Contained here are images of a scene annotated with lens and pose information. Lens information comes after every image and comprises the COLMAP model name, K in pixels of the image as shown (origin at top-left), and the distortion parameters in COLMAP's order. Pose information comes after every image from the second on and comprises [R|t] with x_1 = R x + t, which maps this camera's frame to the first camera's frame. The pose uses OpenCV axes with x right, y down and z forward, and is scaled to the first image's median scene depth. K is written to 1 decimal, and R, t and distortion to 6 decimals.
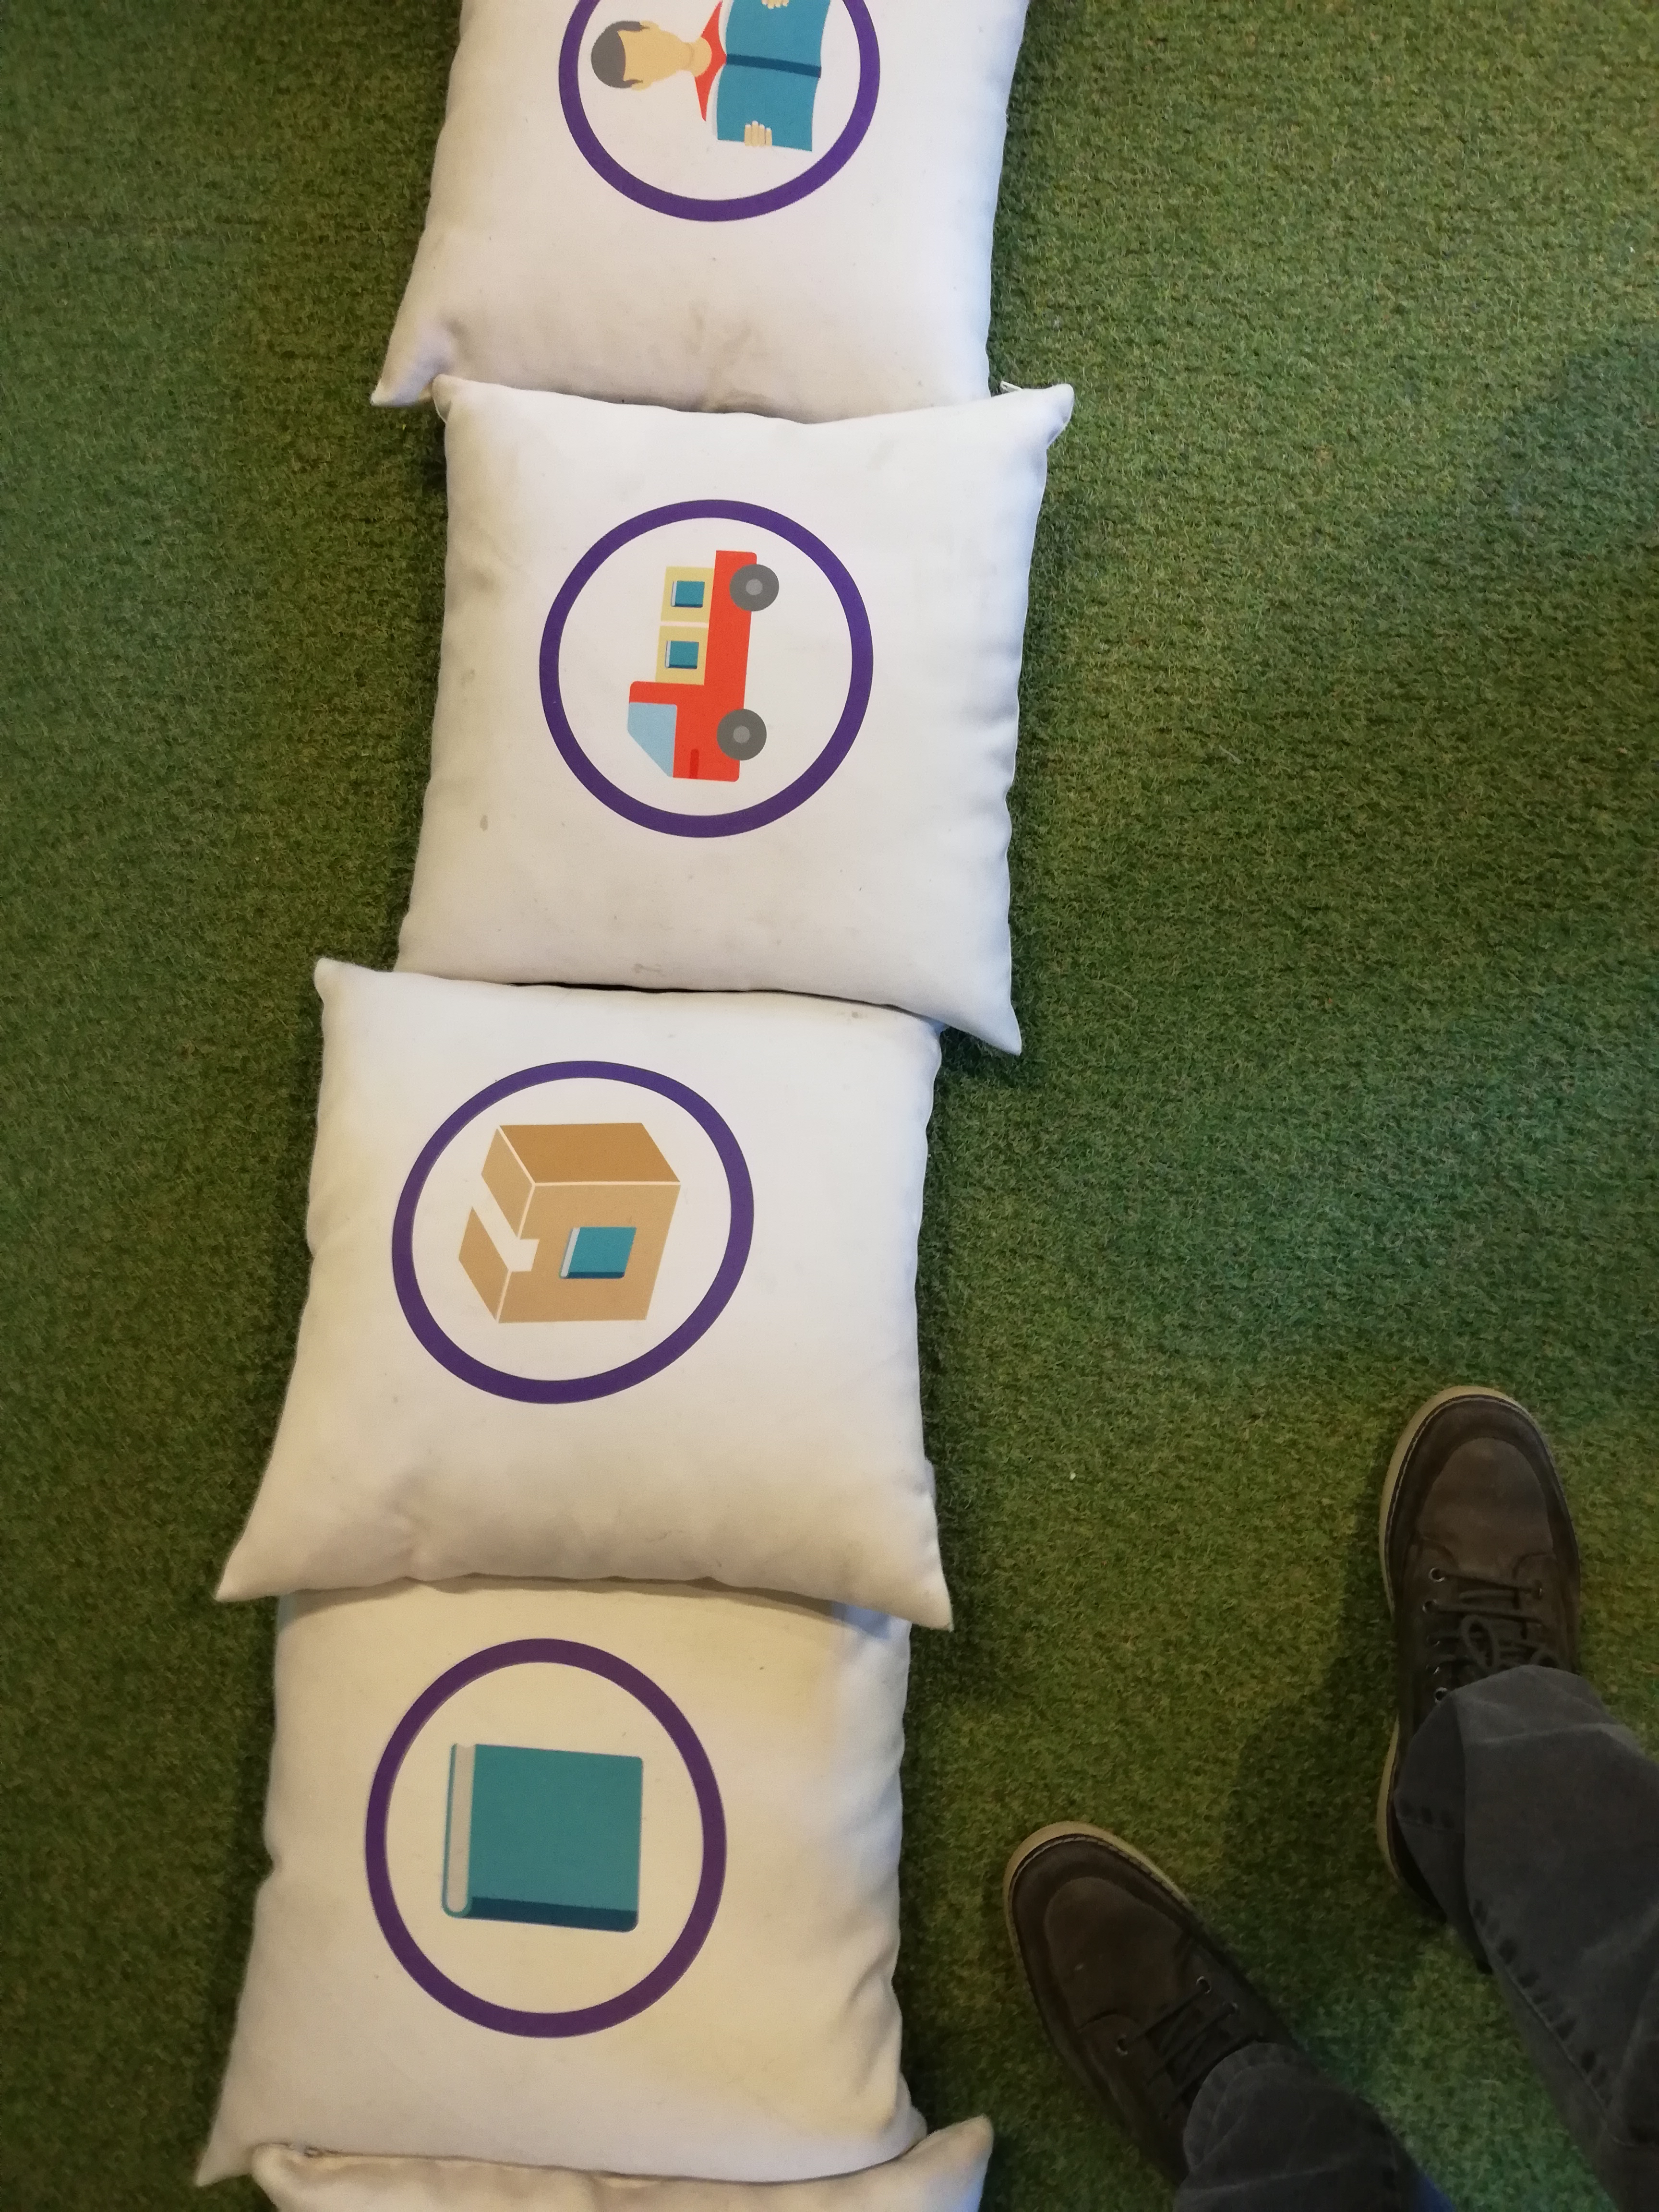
lens RADIAL K [[1672.8, 0, 822.3], [0, 1672.8, 1096.8], [0, 0, 1]] dist [0.030223, -0.054016]
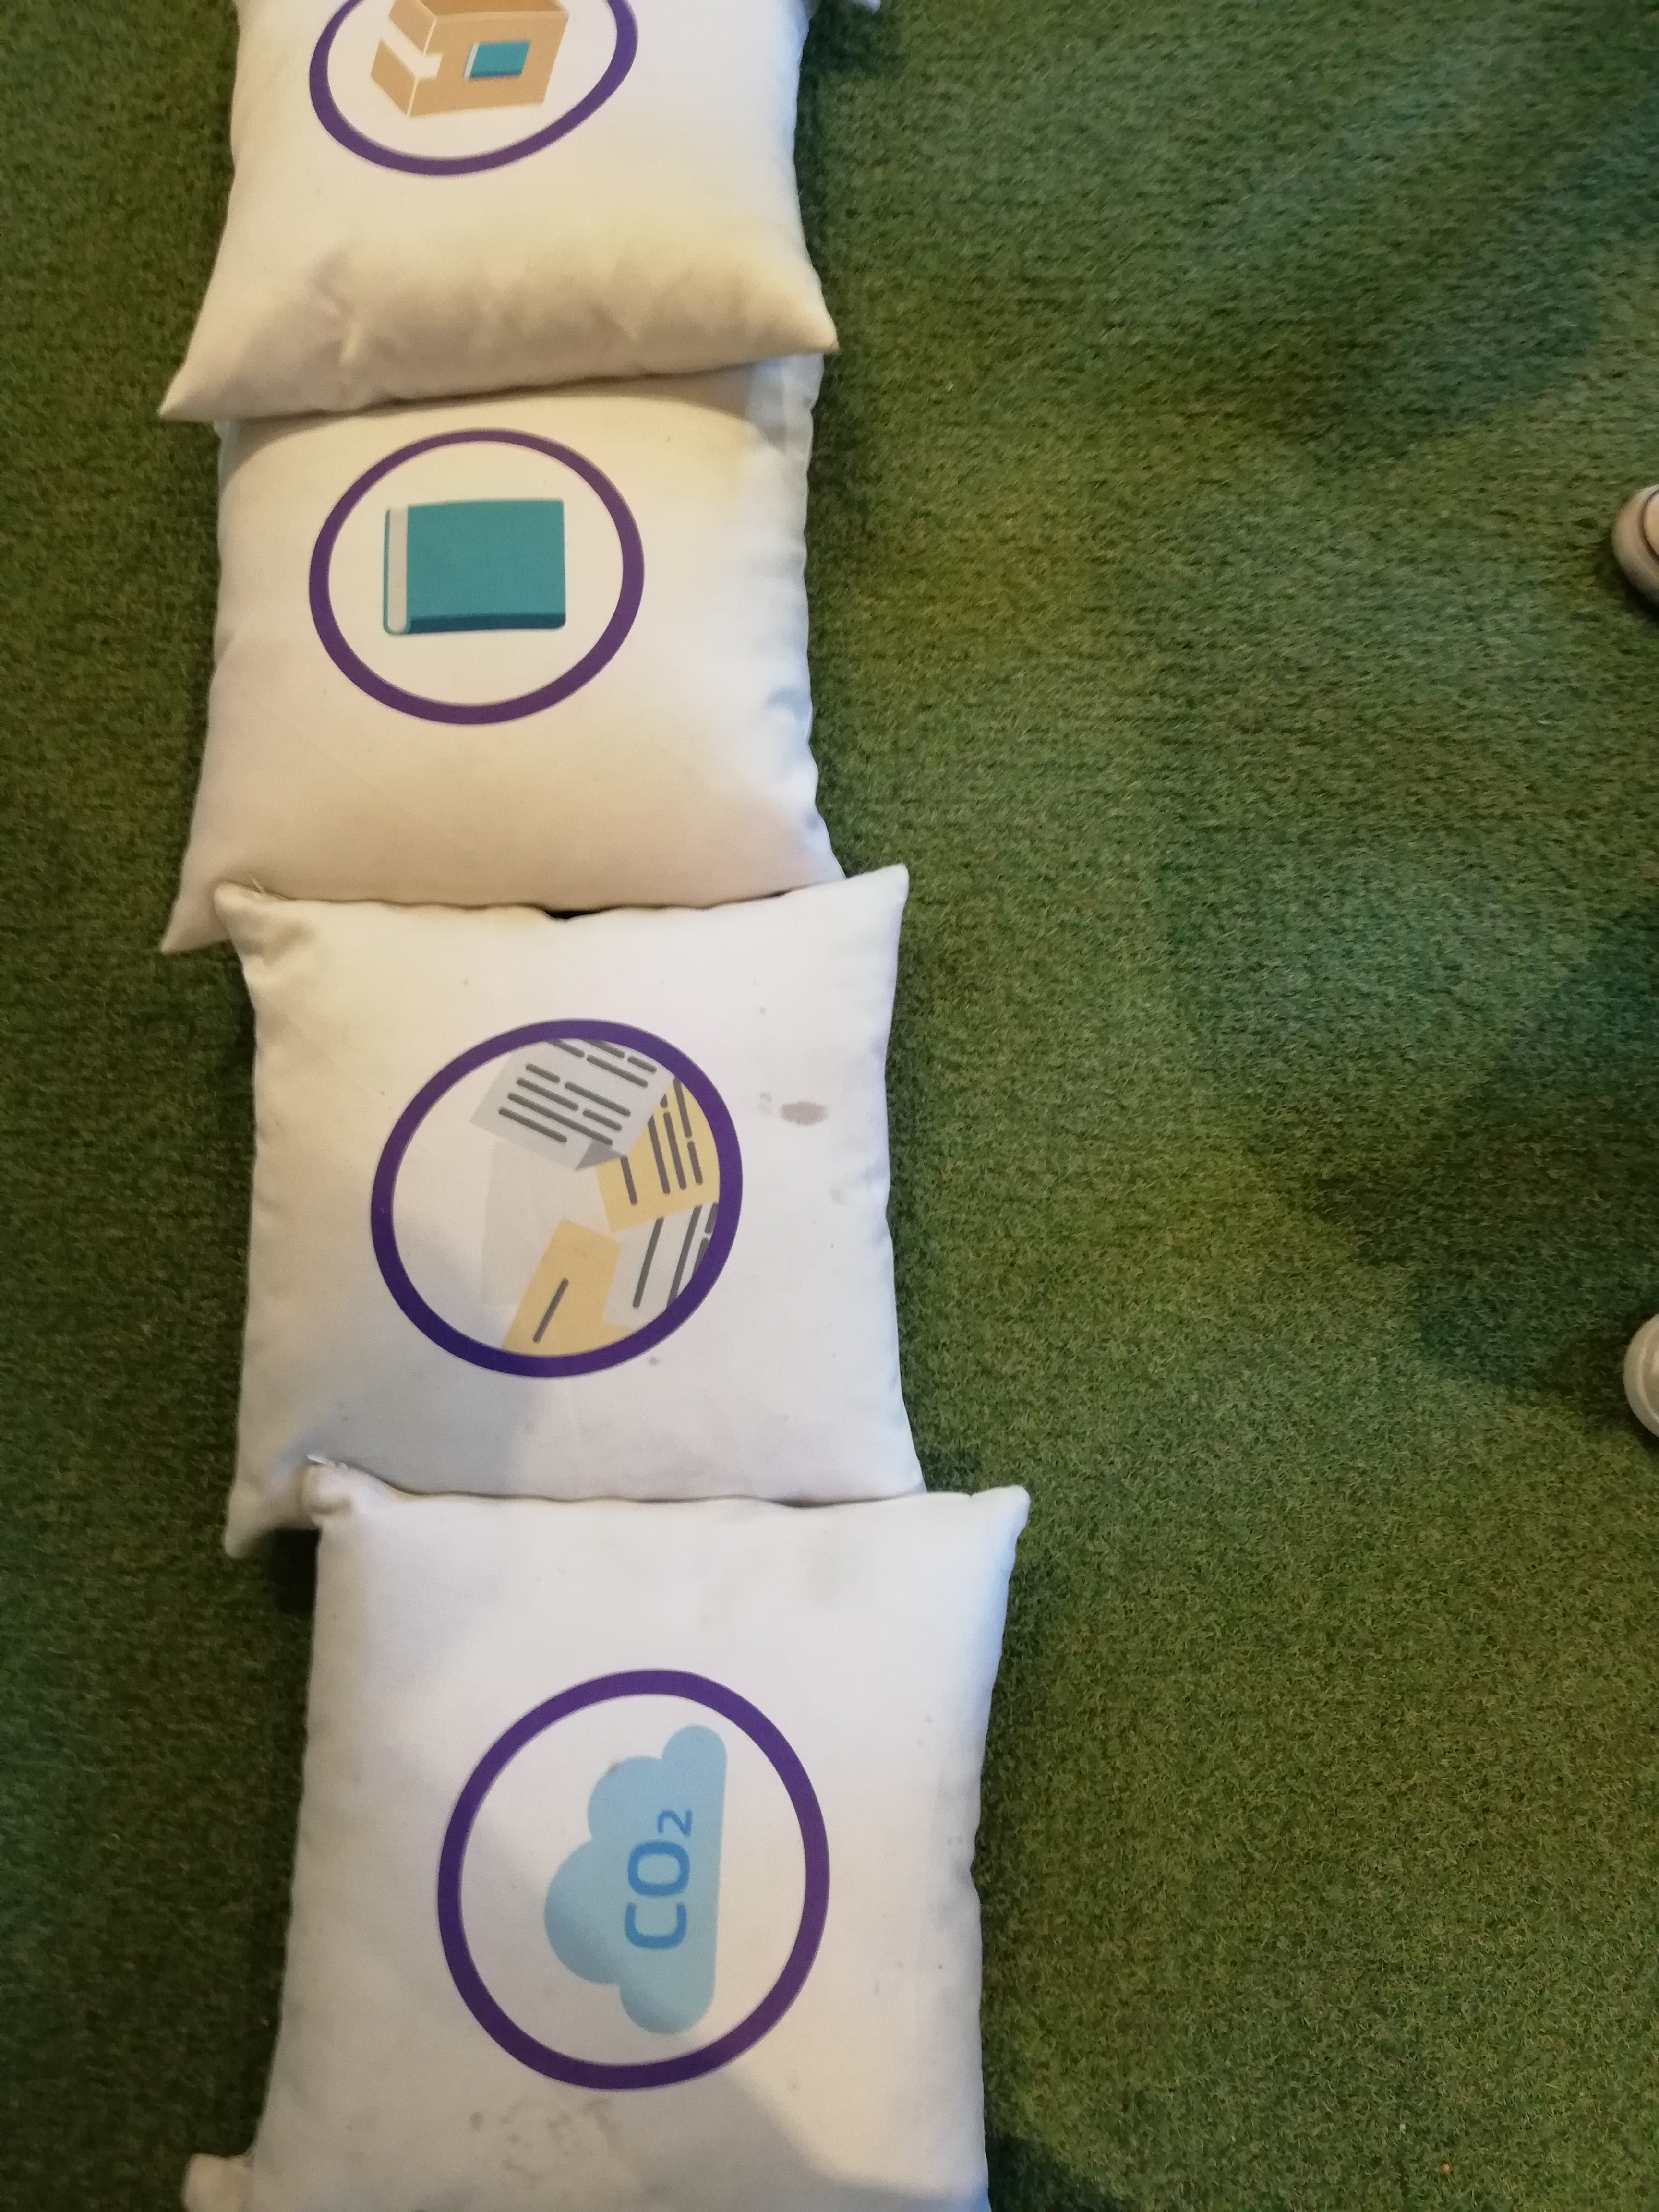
lens RADIAL K [[1672.8, 0, 841.2], [0, 1672.8, 1087.8], [0, 0, 1]] dist [0.030223, -0.054016]
pose [[0.997140, -0.059704, 0.046339, 0.000189], [0.062215, 0.996557, -0.054795, 0.740277], [-0.042908, 0.057521, 0.997422, -0.064081]]
